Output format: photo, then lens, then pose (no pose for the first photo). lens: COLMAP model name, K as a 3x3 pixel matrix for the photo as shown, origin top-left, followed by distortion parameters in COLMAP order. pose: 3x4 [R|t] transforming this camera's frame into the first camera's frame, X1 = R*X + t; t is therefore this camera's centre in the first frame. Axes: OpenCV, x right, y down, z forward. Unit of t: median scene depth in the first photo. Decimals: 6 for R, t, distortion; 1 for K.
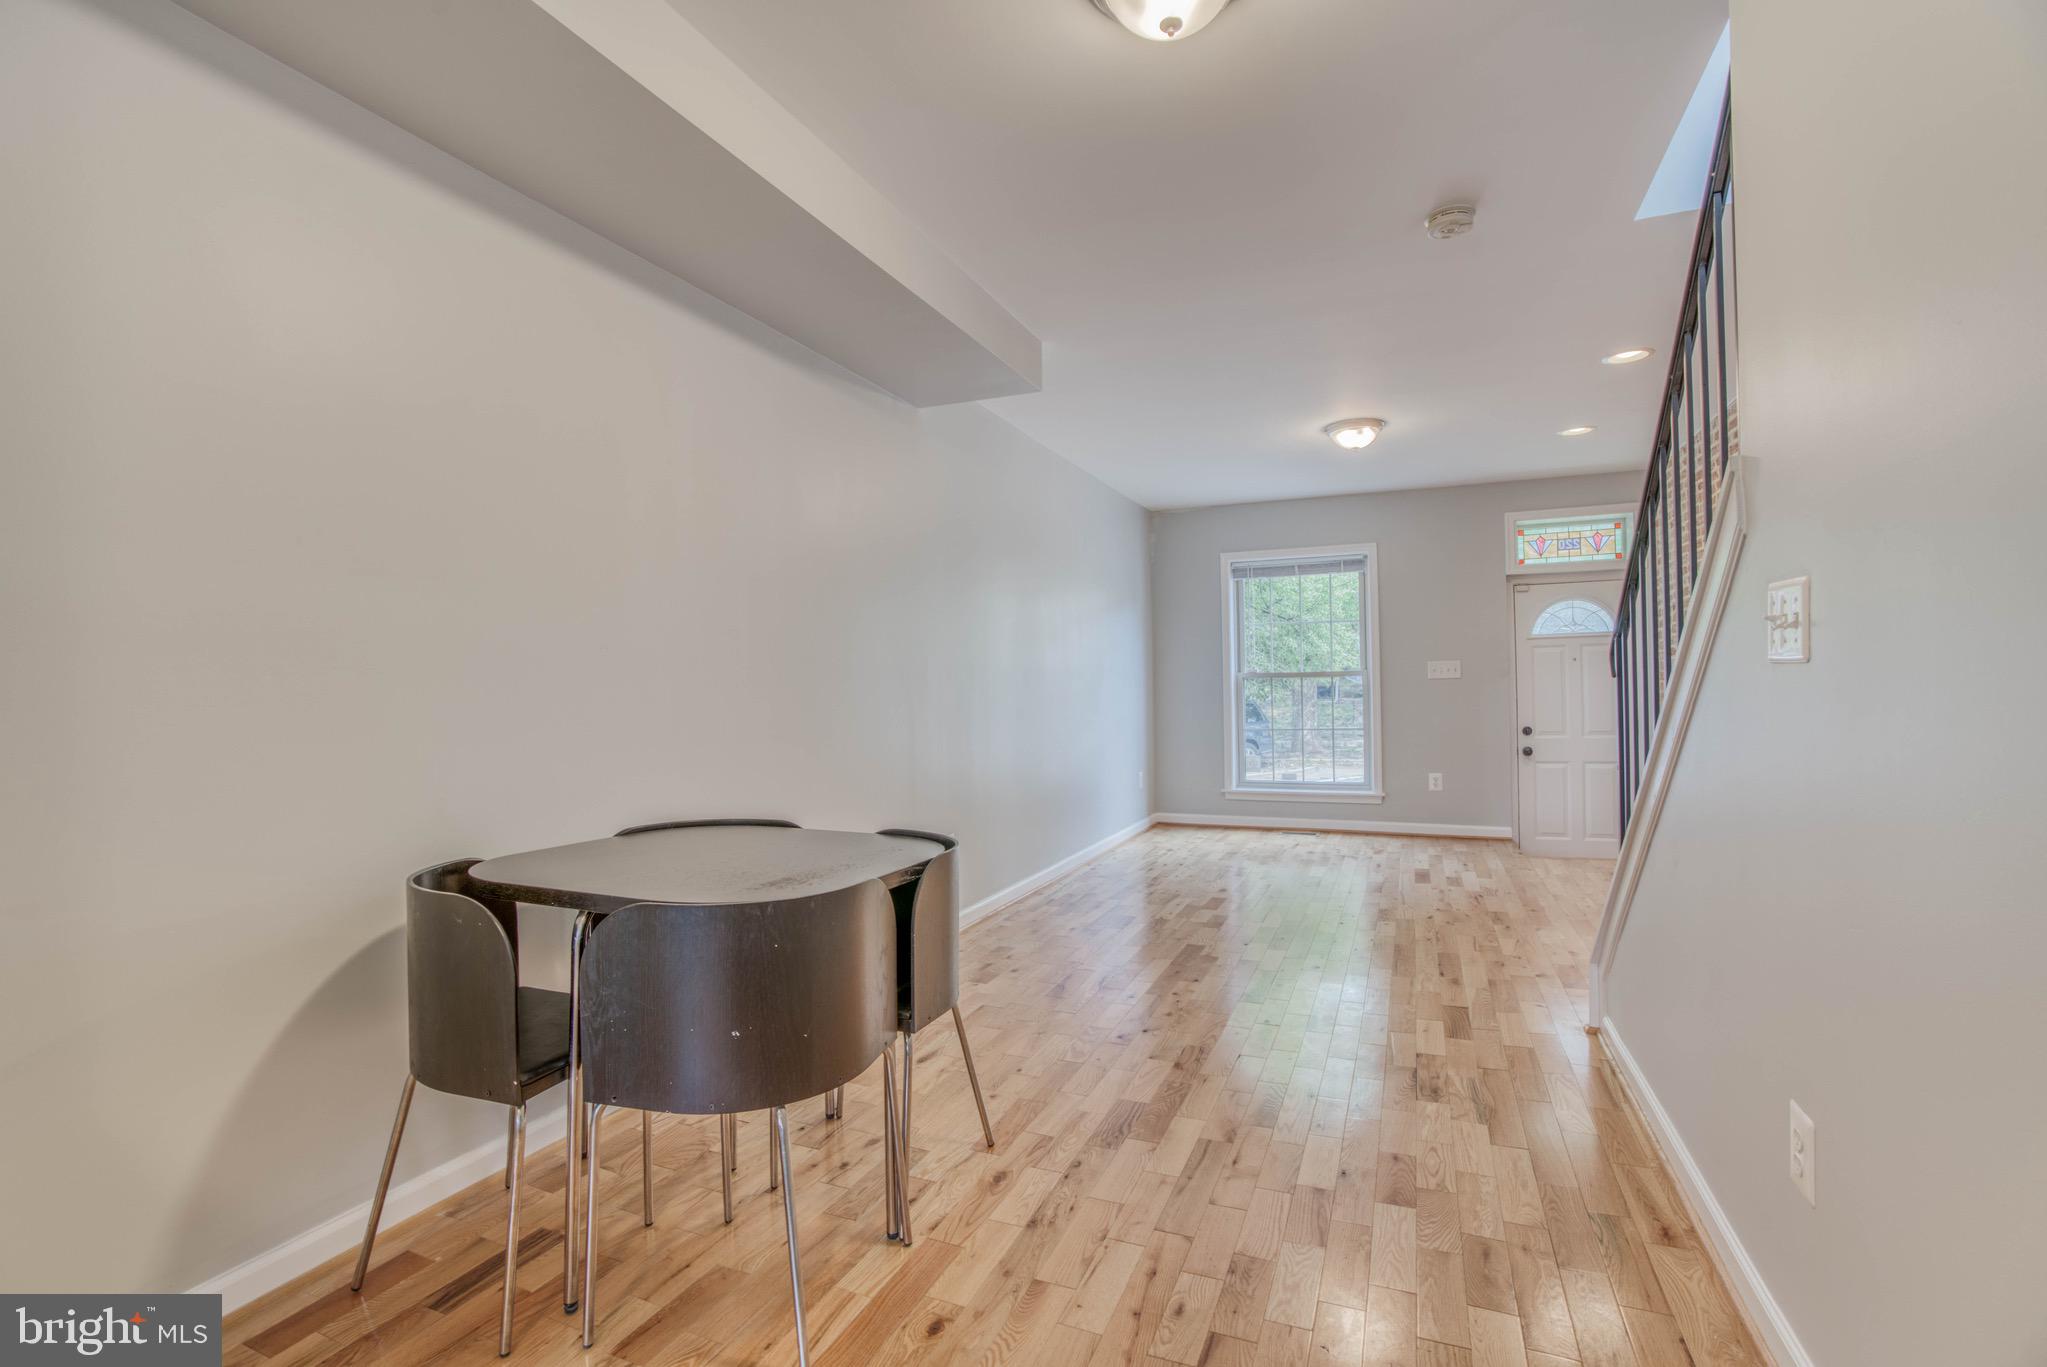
lens RADIAL K [[938.3, 0, 1010.4], [0, 938.3, 689.6], [0, 0, 1]] dist [-0.068561, 0.026875]
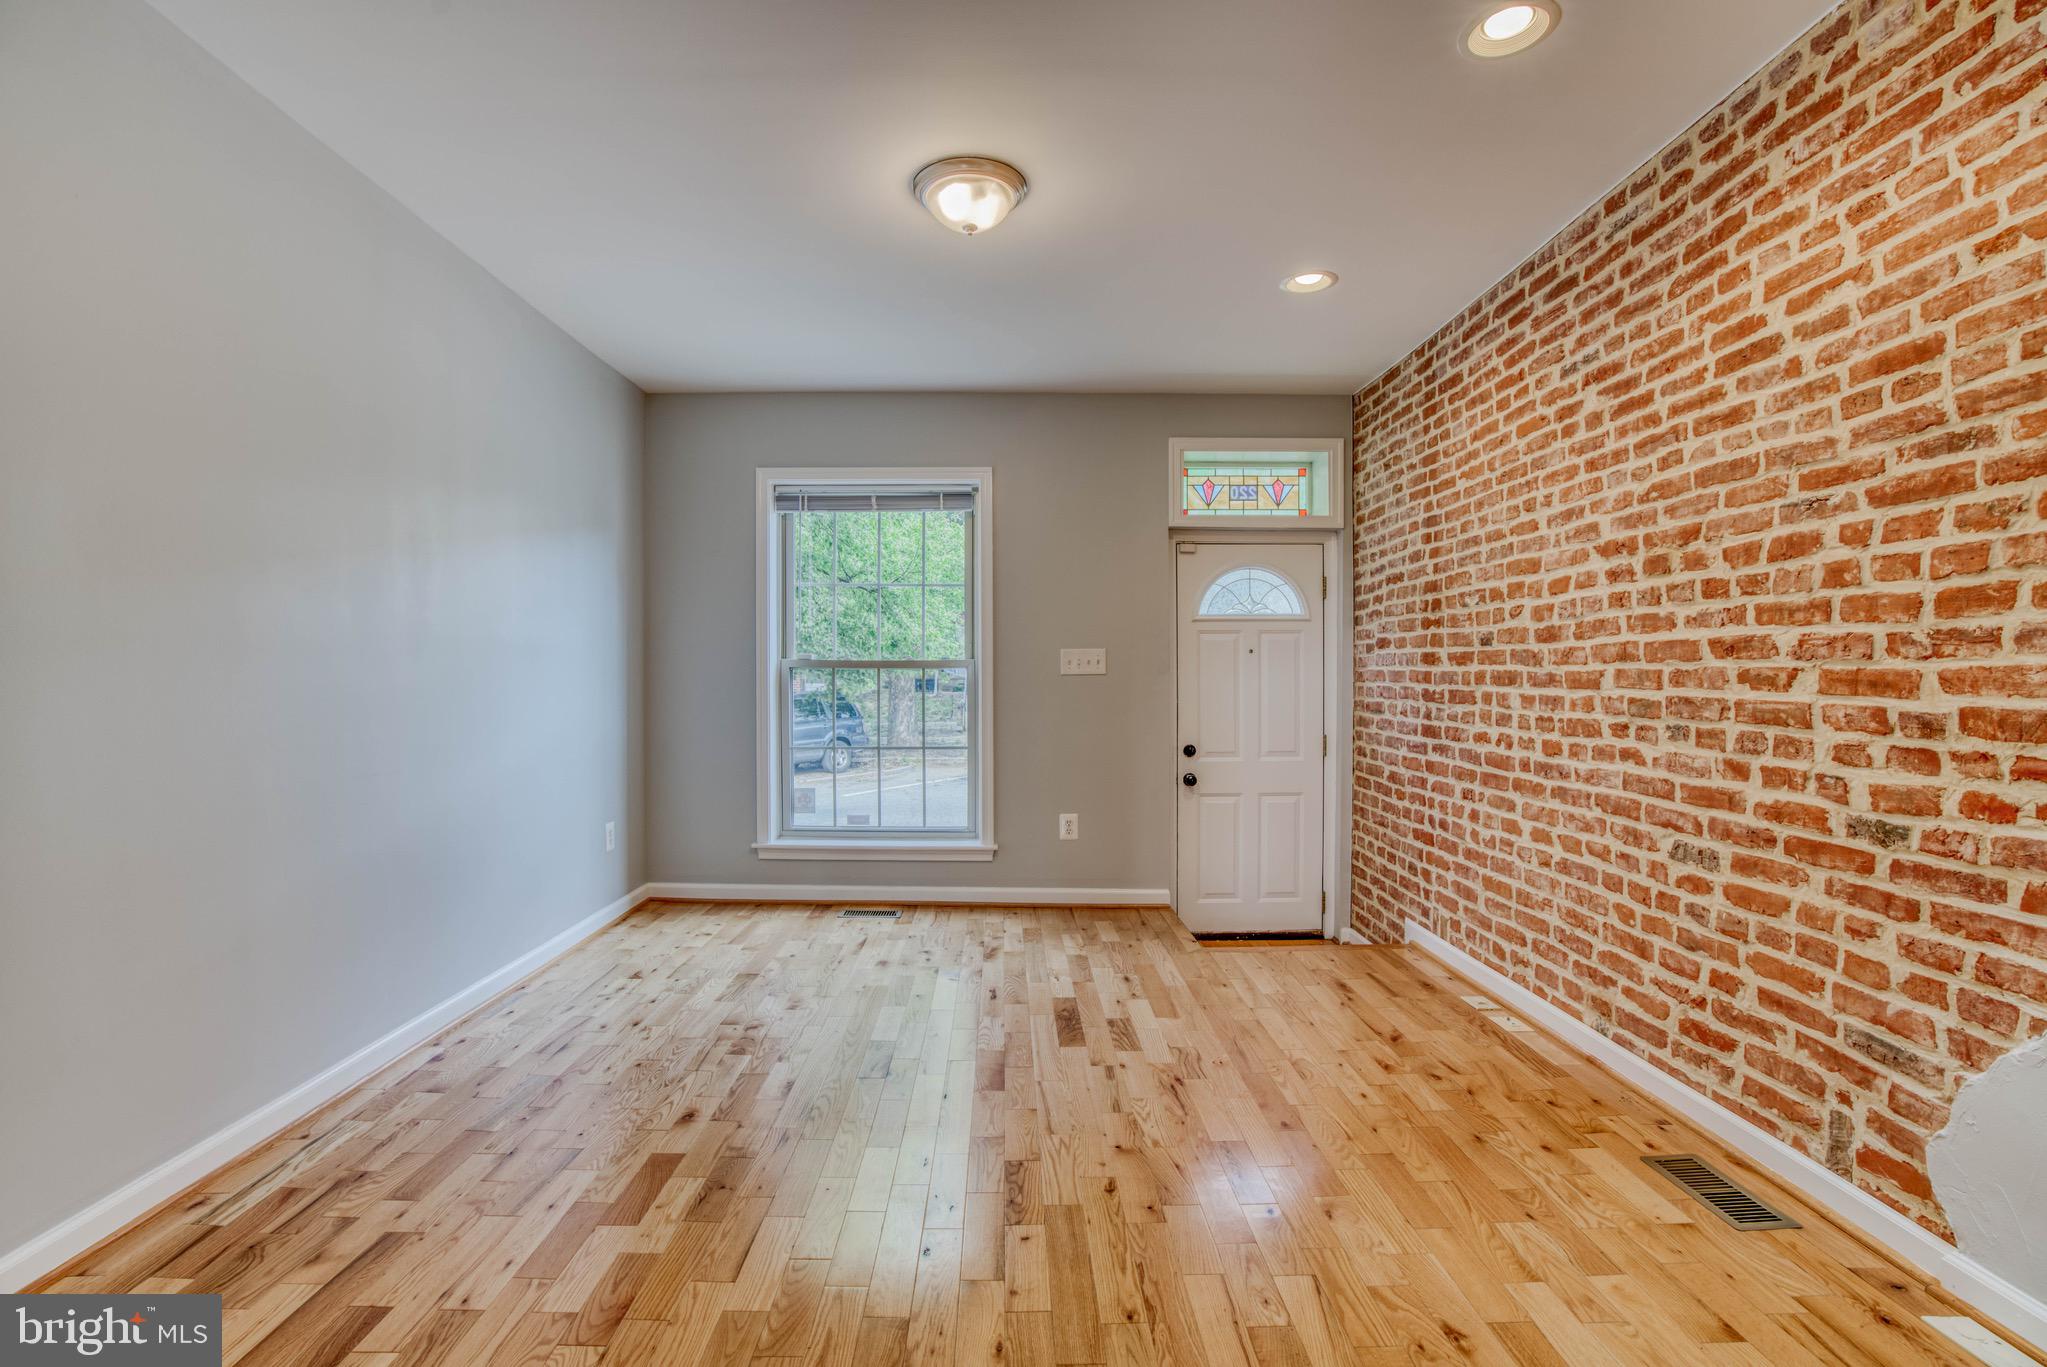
lens RADIAL K [[938.3, 0, 1010.4], [0, 938.3, 689.6], [0, 0, 1]] dist [-0.068561, 0.026875]
pose [[0.914557, 0.012502, 0.404264, 0.145620], [-0.016736, 0.999836, 0.006940, -0.004872], [-0.404111, -0.013113, 0.914616, 0.401198]]
